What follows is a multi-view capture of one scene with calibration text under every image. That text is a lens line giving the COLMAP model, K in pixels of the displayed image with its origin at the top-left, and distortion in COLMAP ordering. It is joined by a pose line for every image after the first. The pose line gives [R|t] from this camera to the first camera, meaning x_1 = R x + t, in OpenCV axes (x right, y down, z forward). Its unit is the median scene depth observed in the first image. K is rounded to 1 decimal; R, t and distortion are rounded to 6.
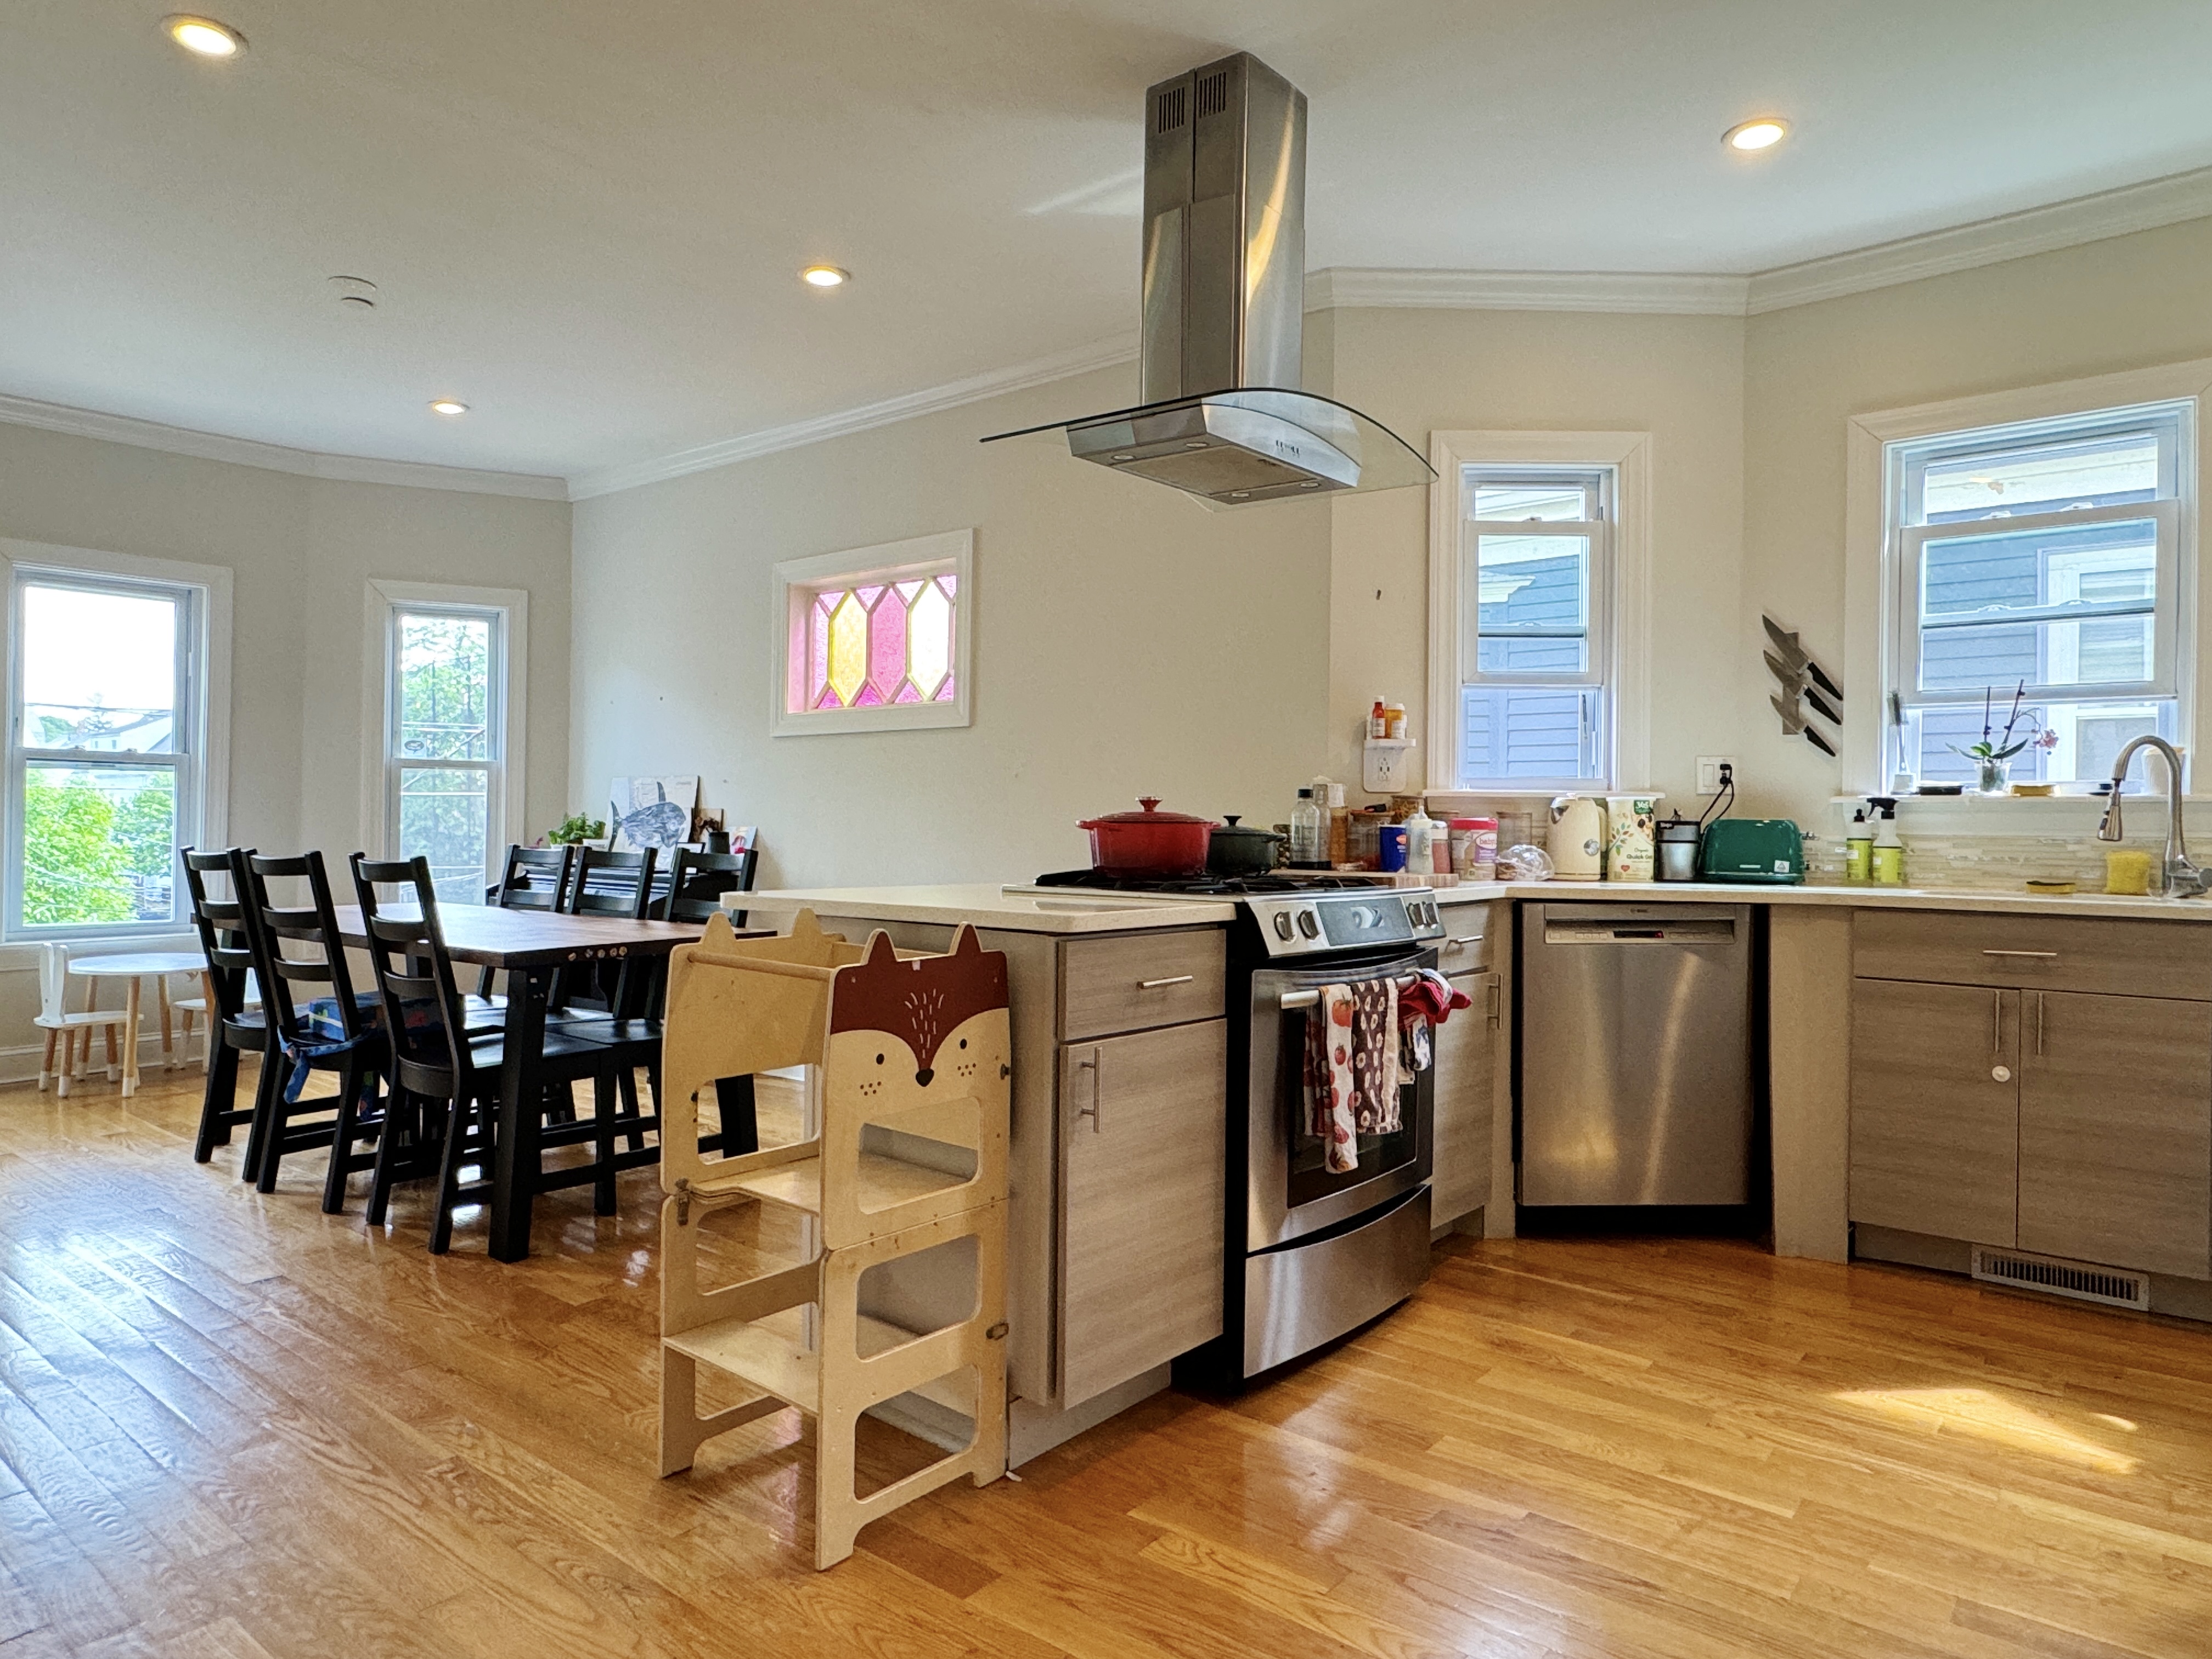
lens RADIAL K [[1347.5, 0, 1093.3], [0, 1347.5, 824.8], [0, 0, 1]] dist [-0.011584, 0.004792]
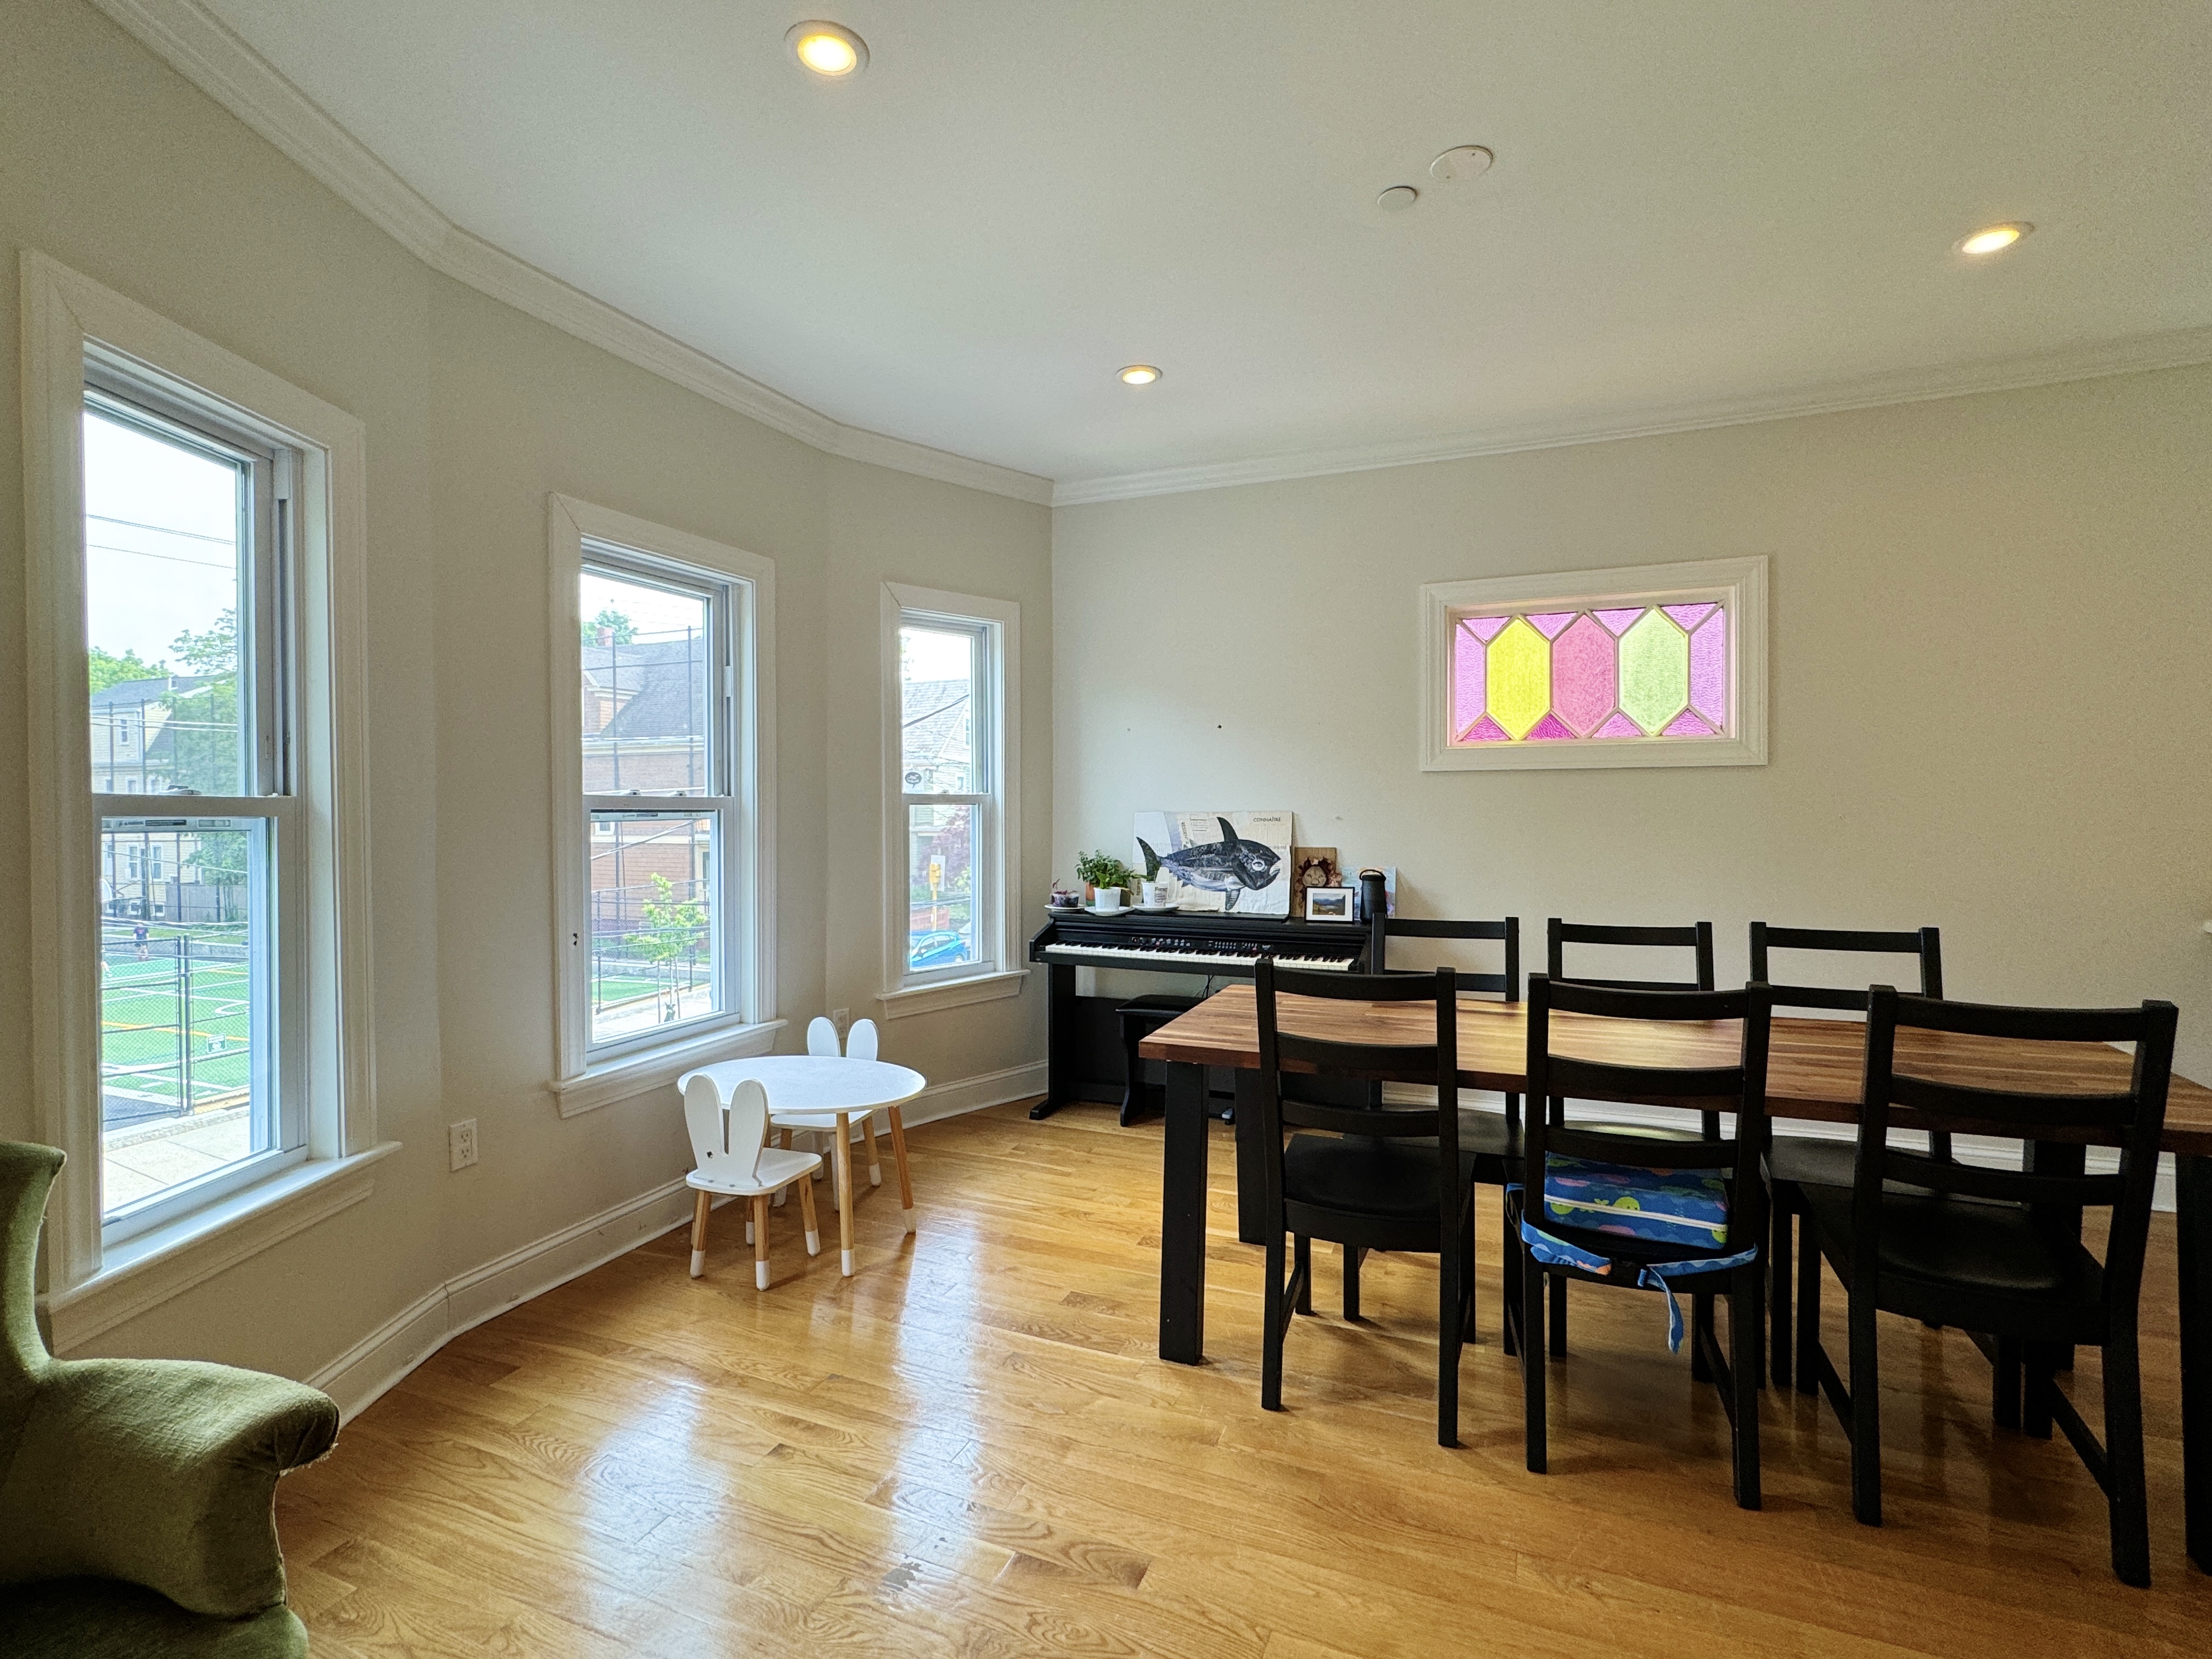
lens RADIAL K [[1039.9, 0, 1087.4], [0, 1039.9, 827.1], [0, 0, 1]] dist [-0.007836, -0.000500]
pose [[0.961469, -0.020662, 0.274137, -1.231620], [0.015265, 0.999646, 0.021807, -0.086030], [-0.274491, -0.016782, 0.961443, 0.693654]]
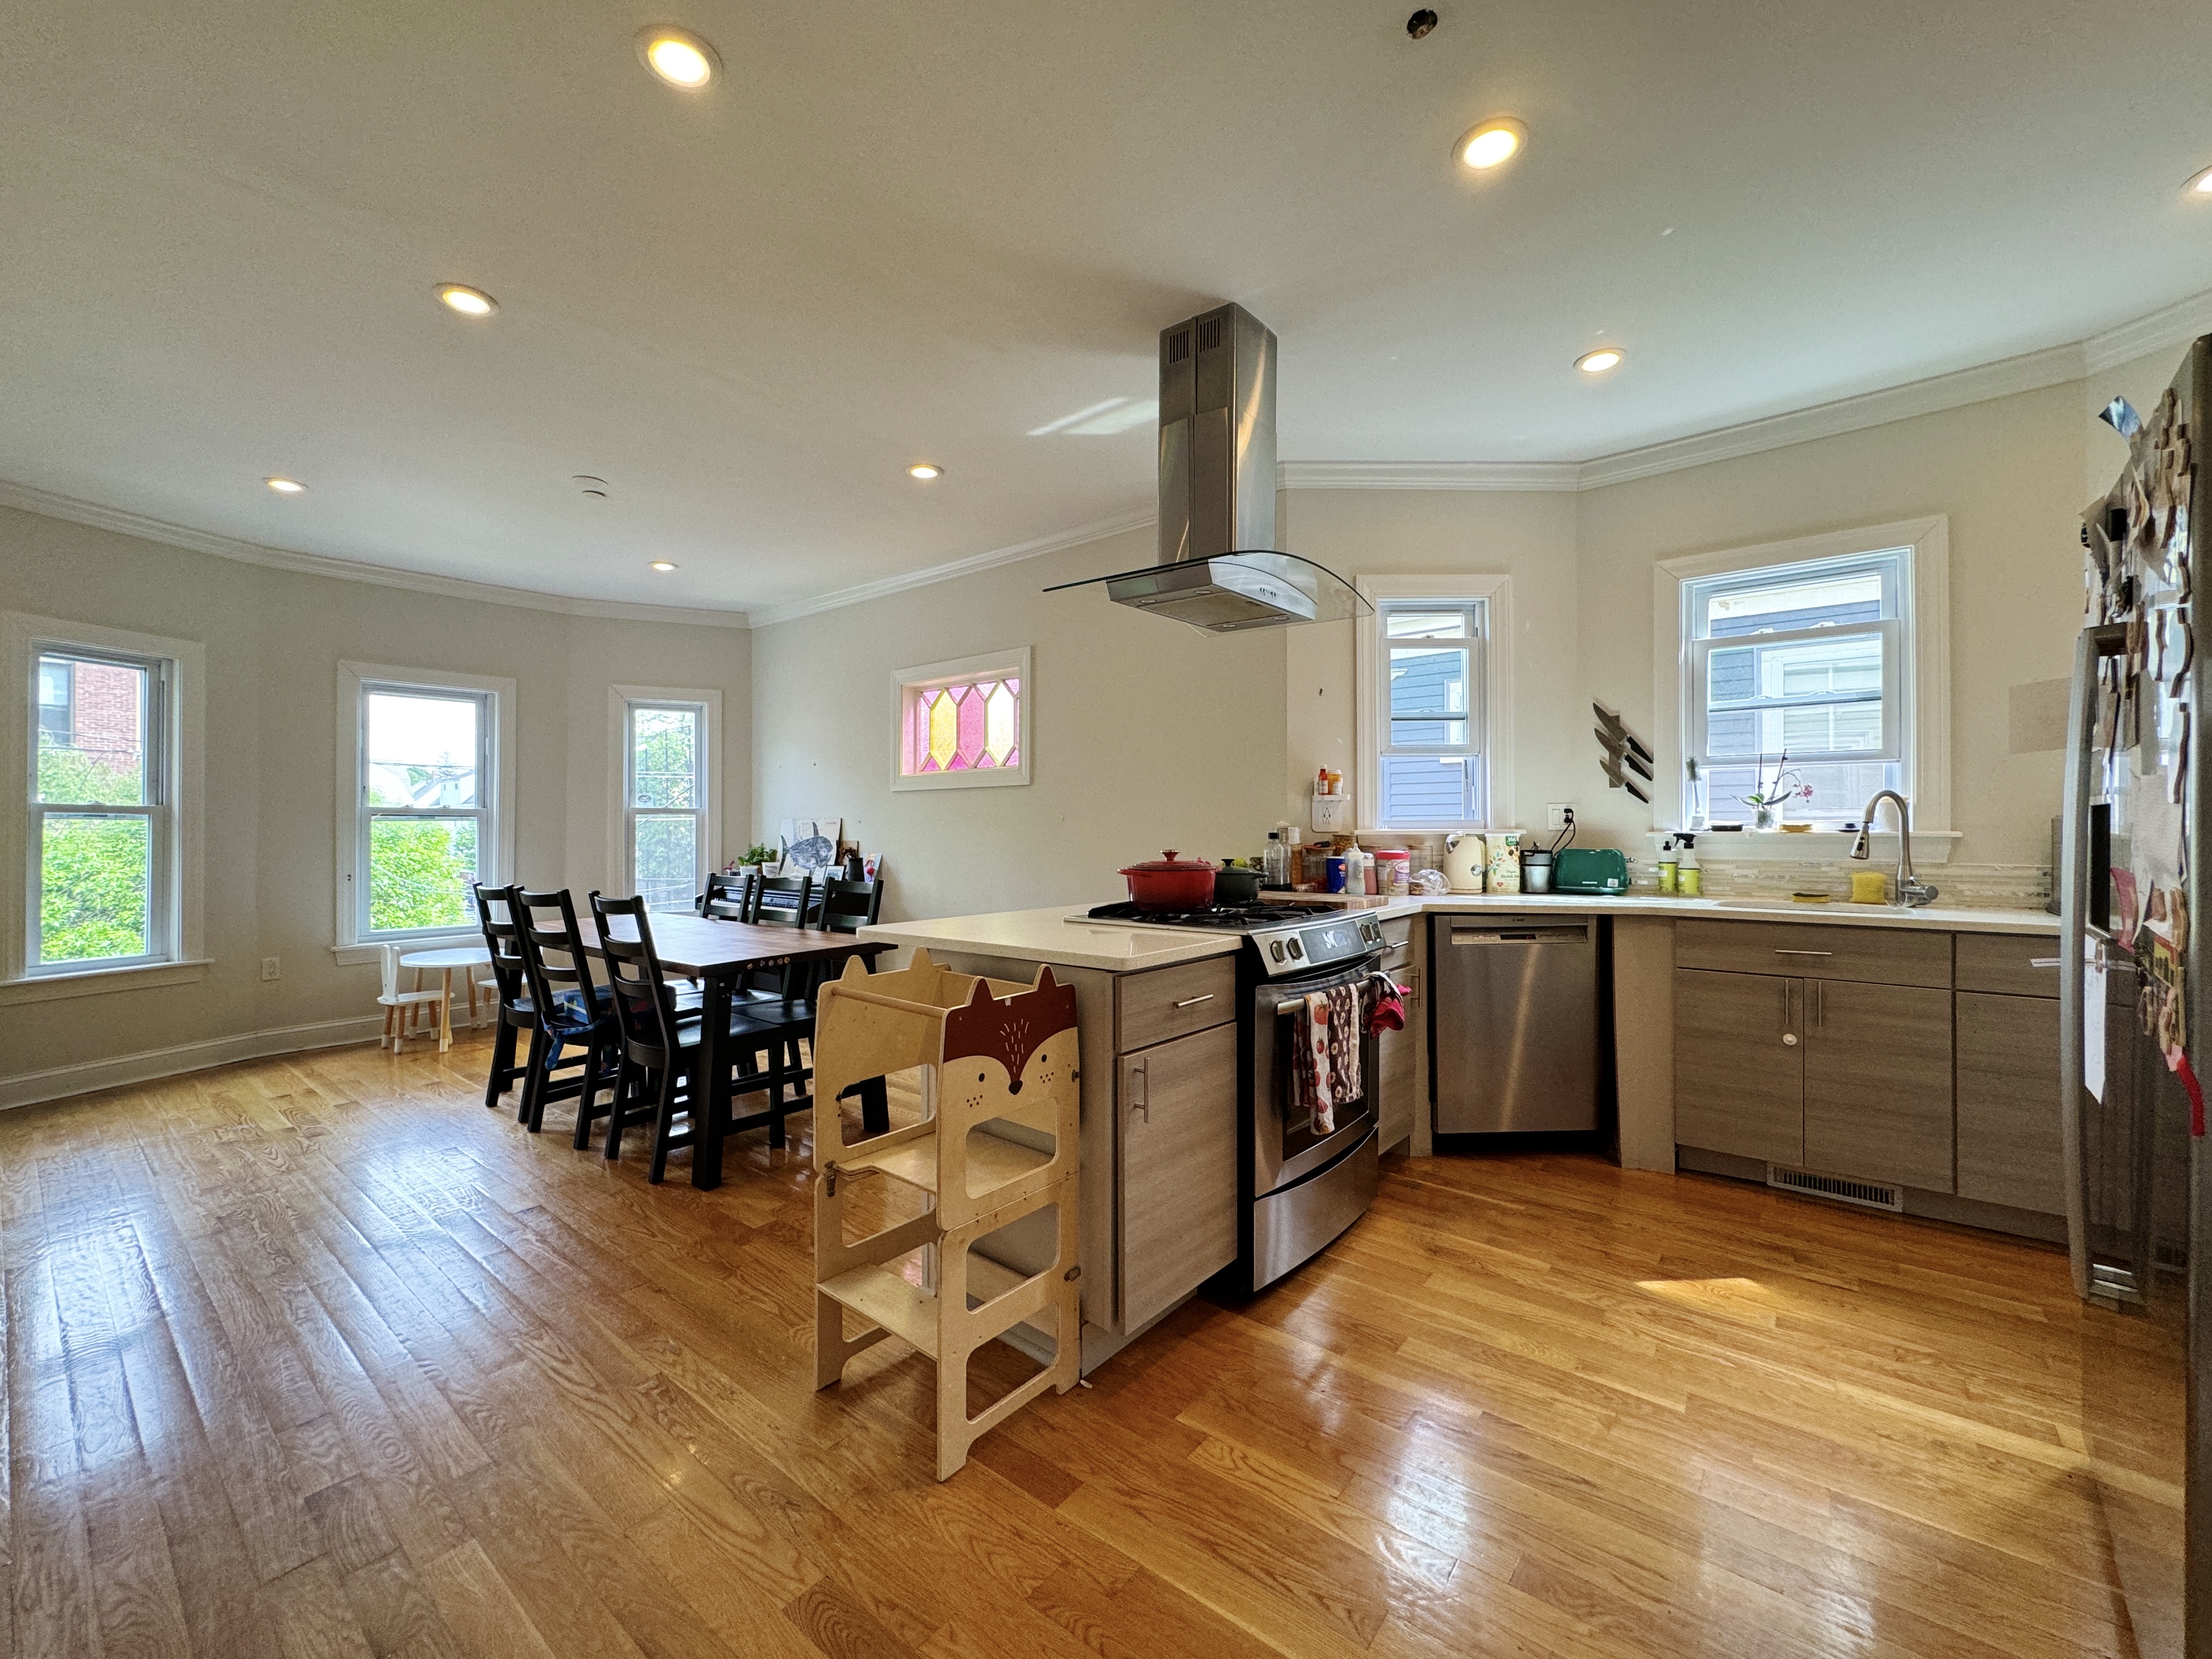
lens RADIAL K [[884.5, 0, 1105.6], [0, 884.5, 827.5], [0, 0, 1]] dist [-0.007880, 0.001236]
pose [[0.999893, -0.014185, 0.003469, -0.024942], [0.014193, 0.999896, -0.002530, -0.039045], [-0.003433, 0.002579, 0.999991, 0.096872]]
